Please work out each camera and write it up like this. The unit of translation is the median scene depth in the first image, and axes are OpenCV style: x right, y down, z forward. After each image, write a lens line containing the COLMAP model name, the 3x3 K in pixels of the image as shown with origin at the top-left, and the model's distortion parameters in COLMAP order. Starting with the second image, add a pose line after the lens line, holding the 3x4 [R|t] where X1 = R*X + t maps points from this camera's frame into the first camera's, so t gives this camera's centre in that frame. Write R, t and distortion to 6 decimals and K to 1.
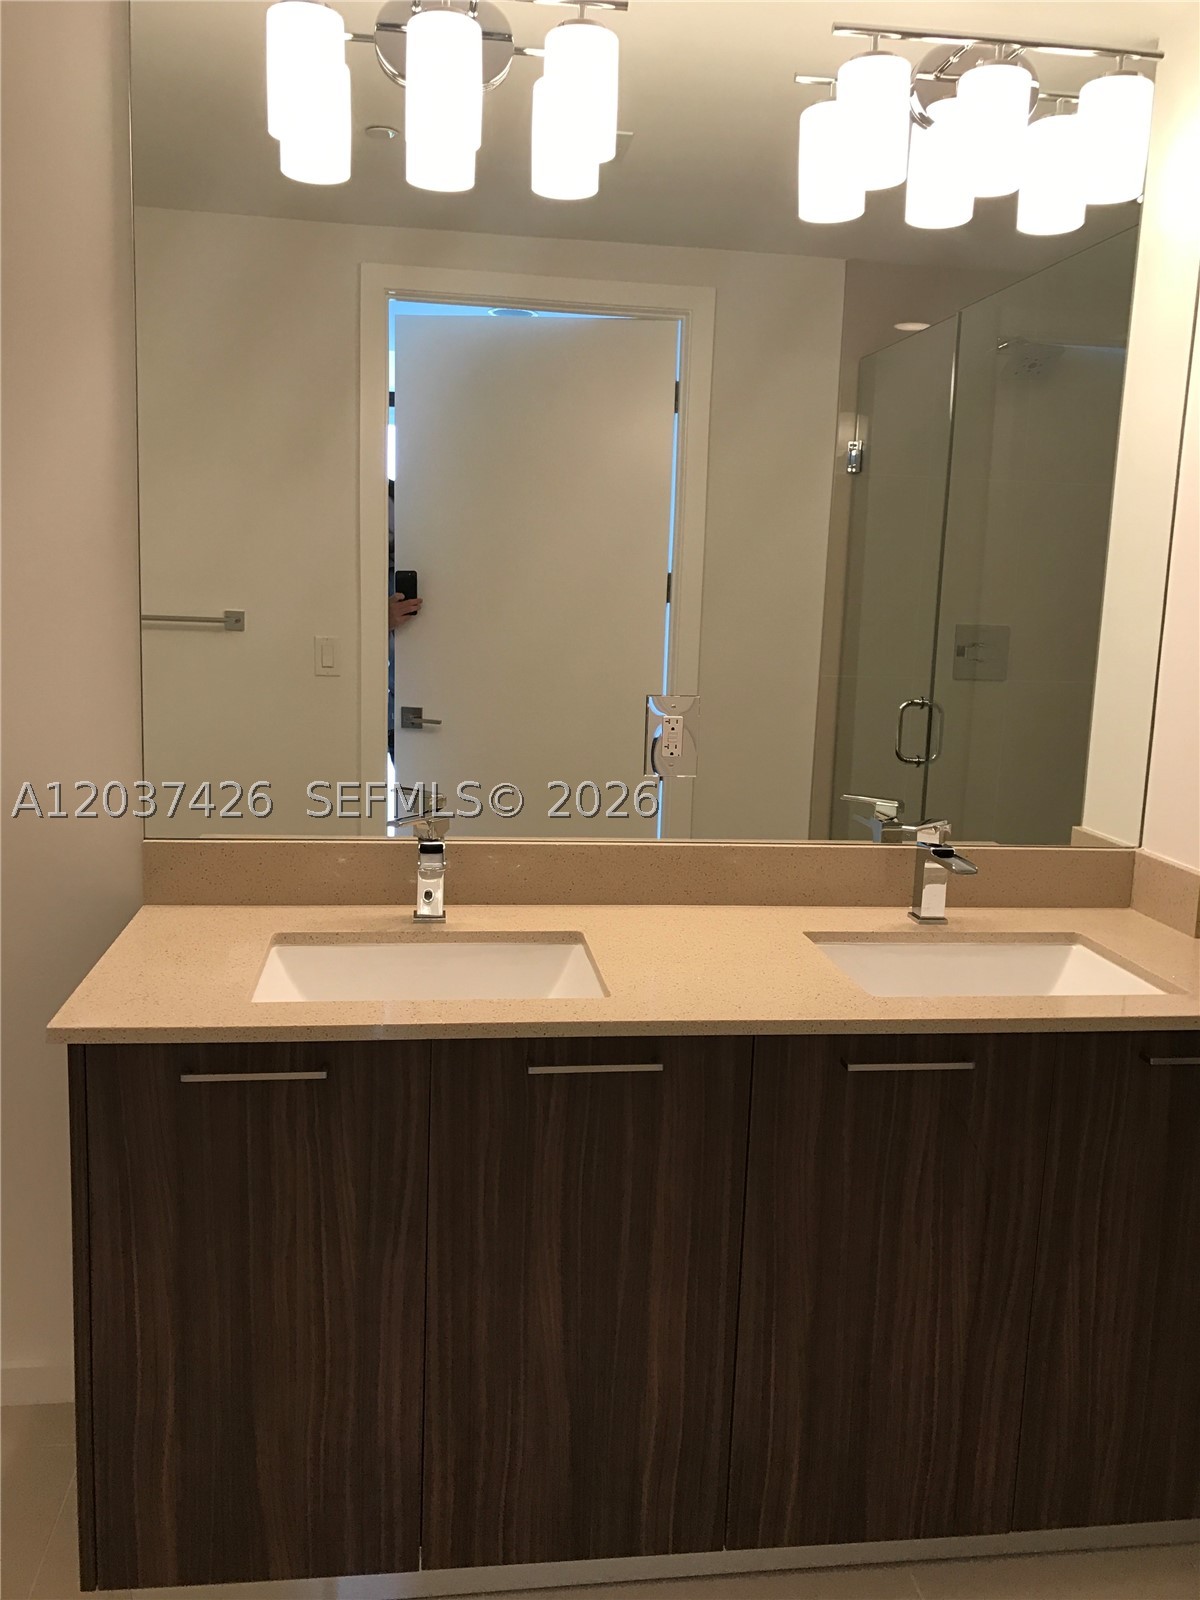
lens RADIAL K [[1291.3, 0, 600.0], [0, 1291.3, 800.0], [0, 0, 1]] dist [0.037812, 0.001723]
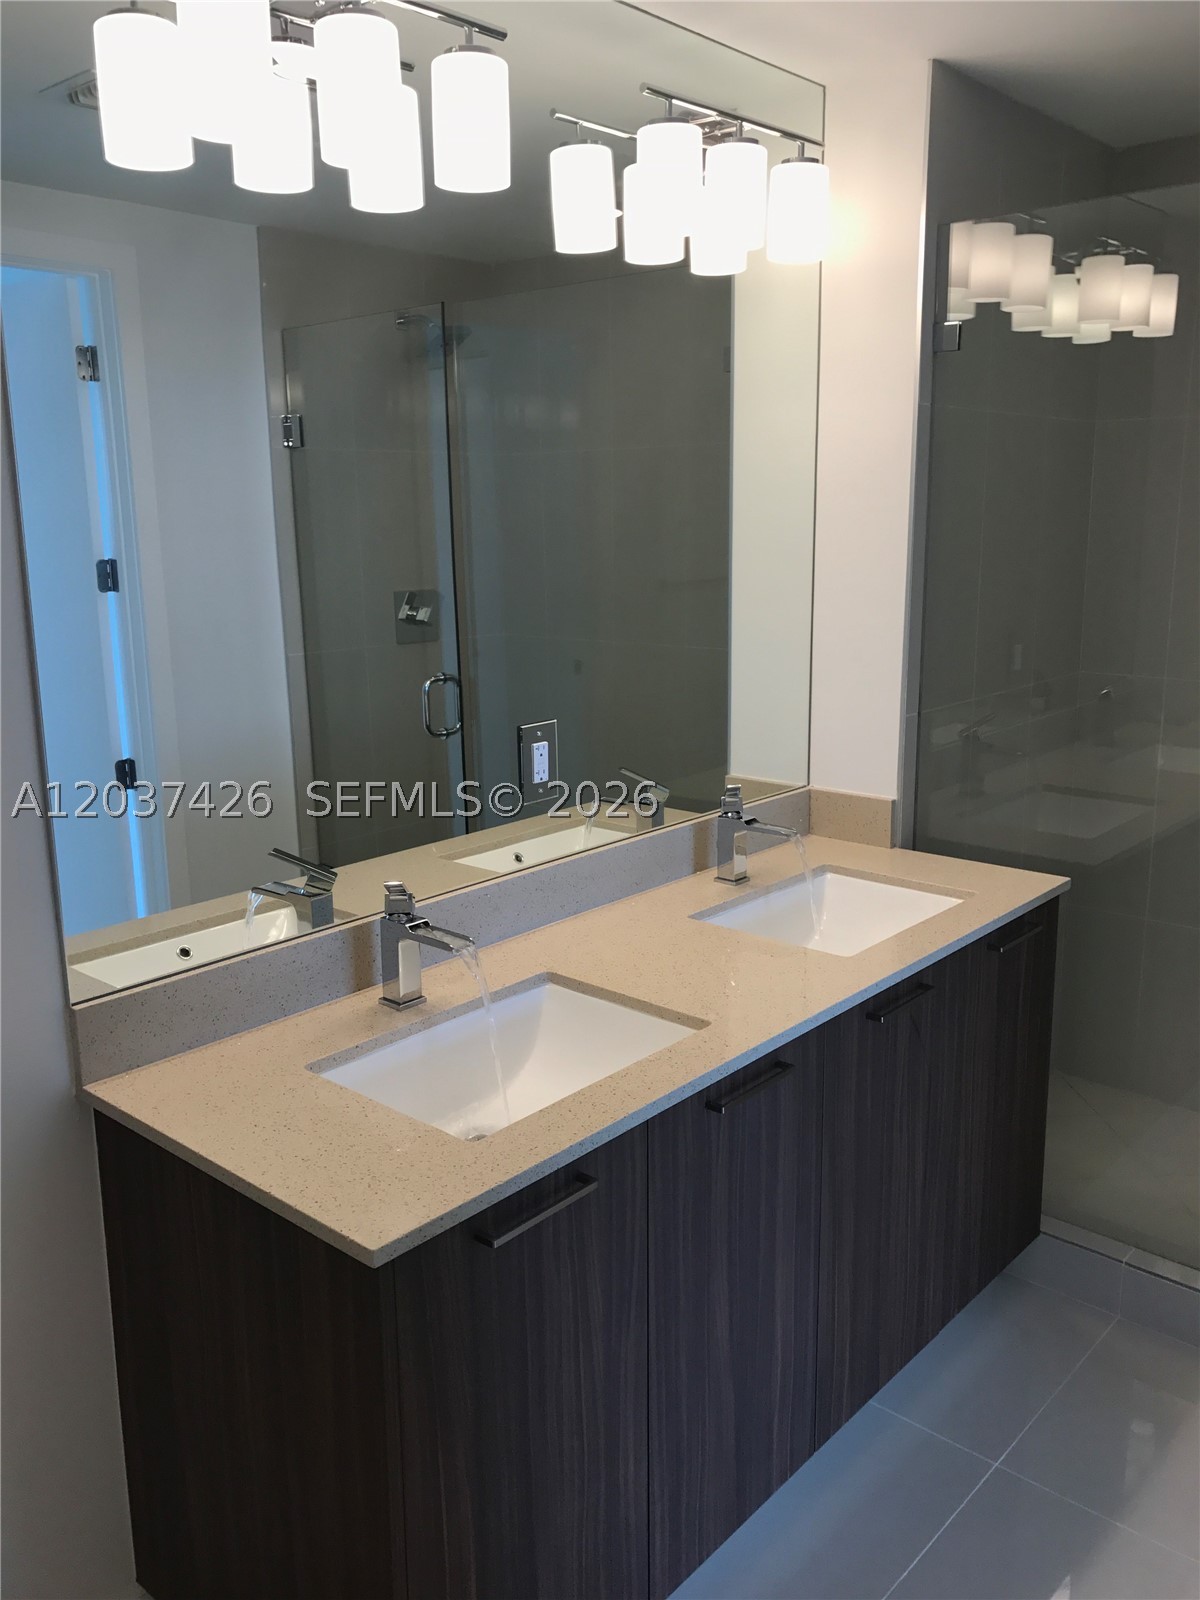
lens RADIAL K [[1303.3, 0, 588.5], [0, 1303.3, 792.8], [0, 0, 1]] dist [0.009598, -0.001742]
pose [[0.751242, -0.182337, 0.634341, -0.611246], [0.146750, 0.983171, 0.108810, -0.140318], [-0.643505, 0.011347, 0.765357, 0.207583]]
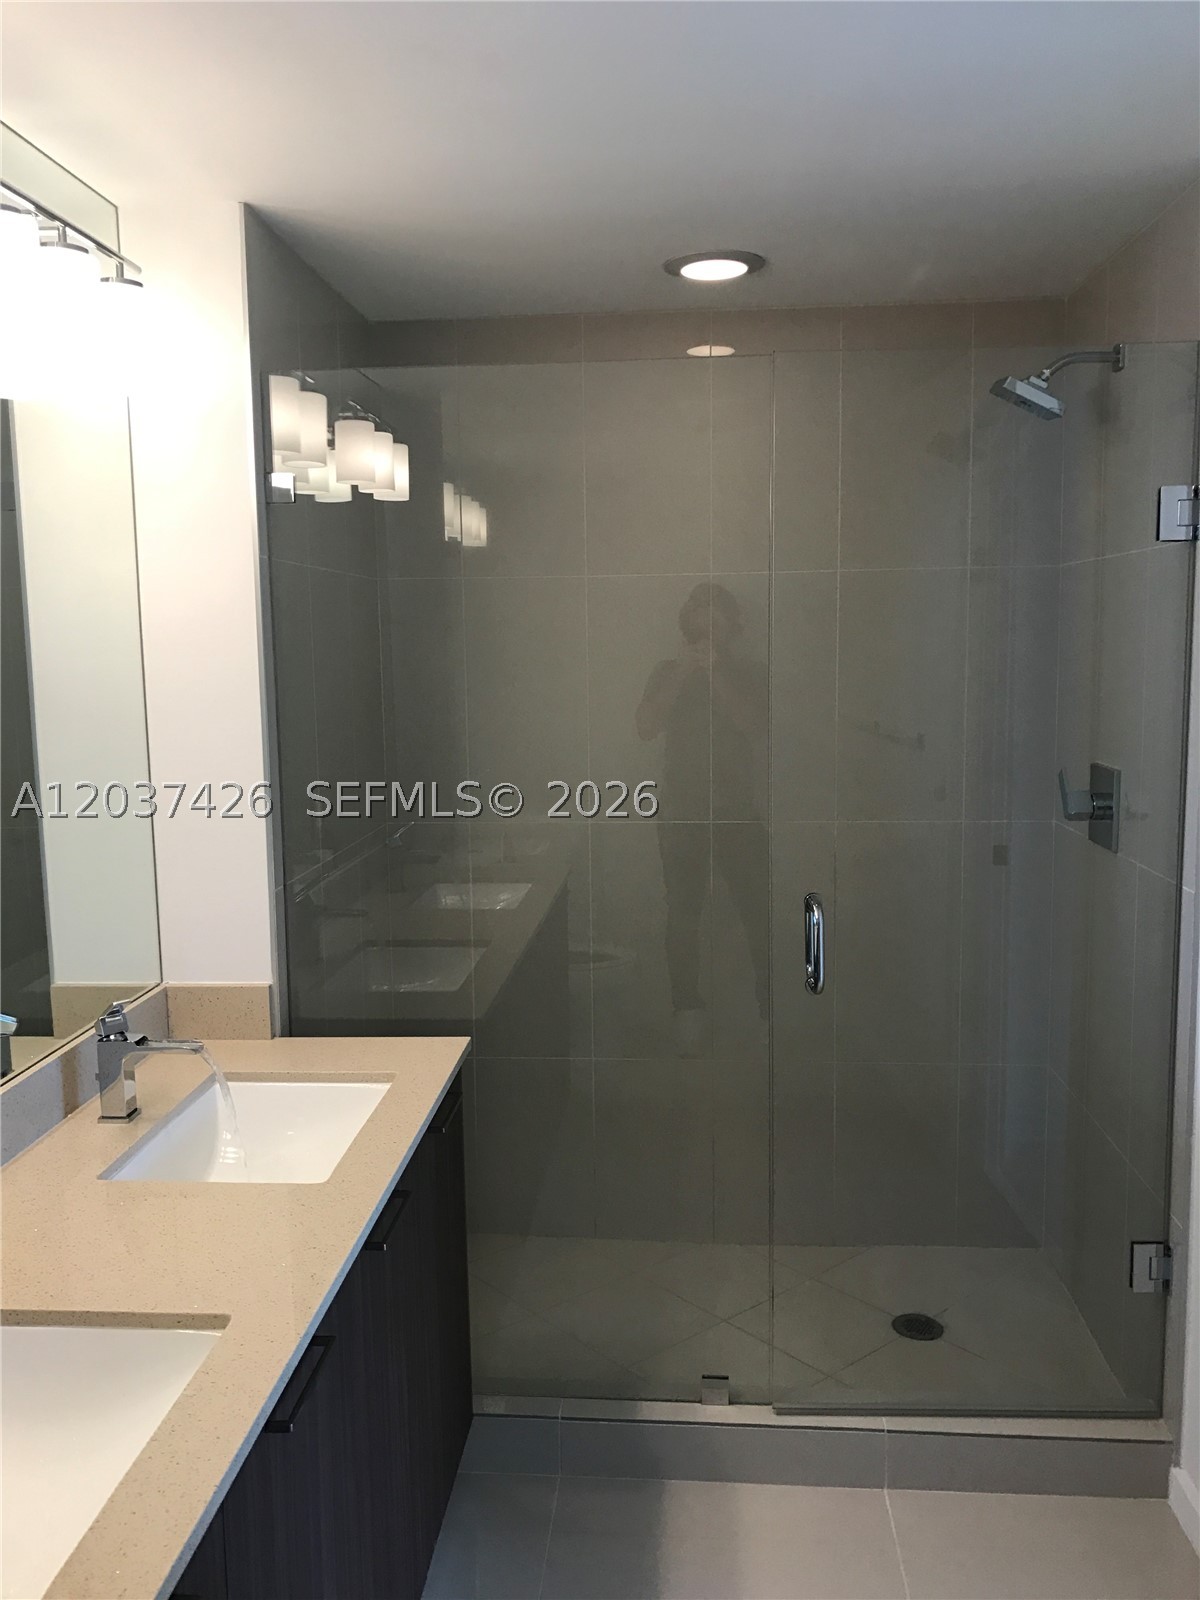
lens RADIAL K [[1307.0, 0, 600.0], [0, 1307.0, 800.0], [0, 0, 1]] dist [0.059314, -0.142812]
pose [[0.187120, -0.154559, 0.970102, -0.621160], [0.182466, 0.975828, 0.120276, -0.198822], [-0.965242, 0.154504, 0.210799, 0.456012]]
